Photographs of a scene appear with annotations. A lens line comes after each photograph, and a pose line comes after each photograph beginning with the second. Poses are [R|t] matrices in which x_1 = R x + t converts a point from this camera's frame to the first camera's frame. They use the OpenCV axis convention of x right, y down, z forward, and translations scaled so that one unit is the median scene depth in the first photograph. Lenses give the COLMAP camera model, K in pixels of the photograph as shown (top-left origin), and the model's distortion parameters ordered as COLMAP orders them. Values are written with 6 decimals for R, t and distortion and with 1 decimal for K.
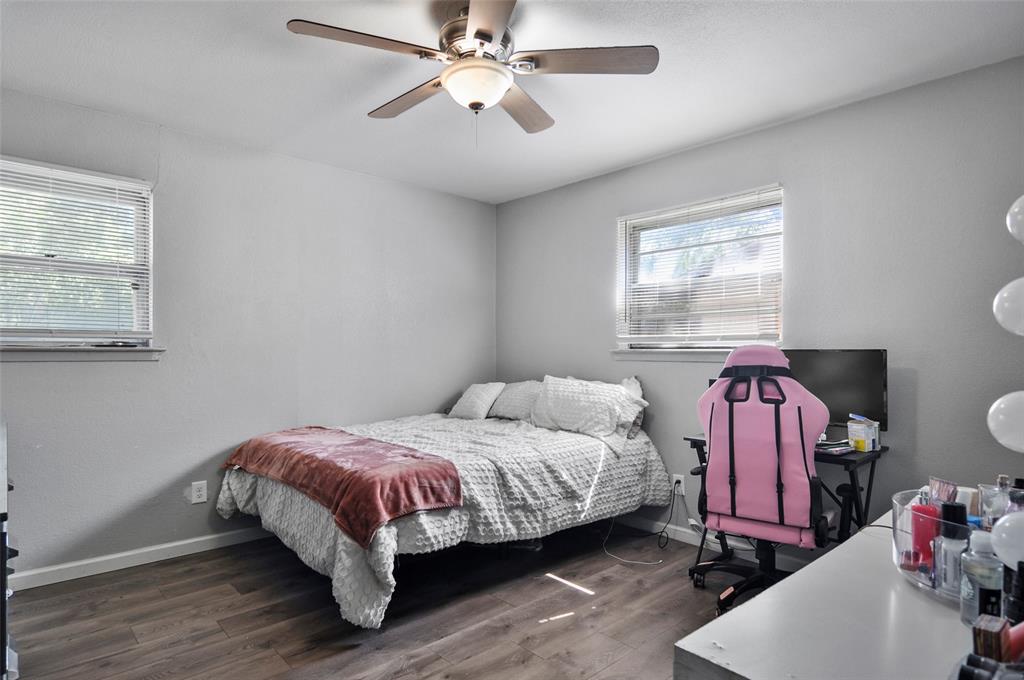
lens RADIAL K [[559.6, 0, 512.4], [0, 559.6, 344.5], [0, 0, 1]] dist [0.002345, -0.000239]
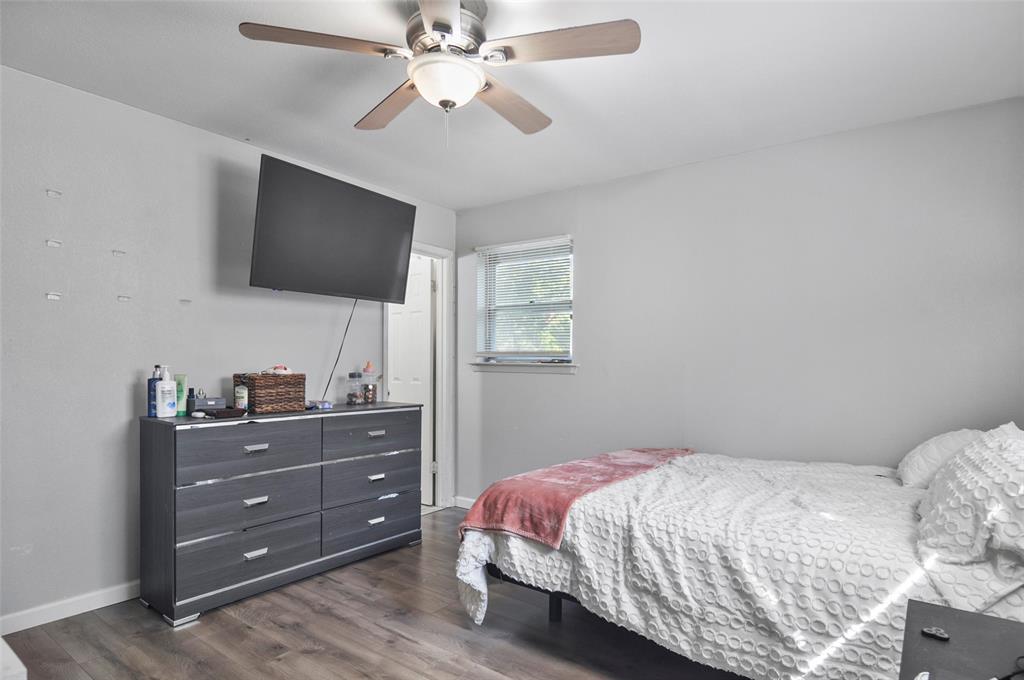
lens RADIAL K [[565.7, 0, 512.3], [0, 565.7, 366.2], [0, 0, 1]] dist [-0.002261, -0.001193]
pose [[0.178084, 0.003922, -0.984007, 0.657828], [-0.002247, 0.999991, 0.003579, 0.007616], [0.984013, 0.001574, 0.178091, 0.695612]]
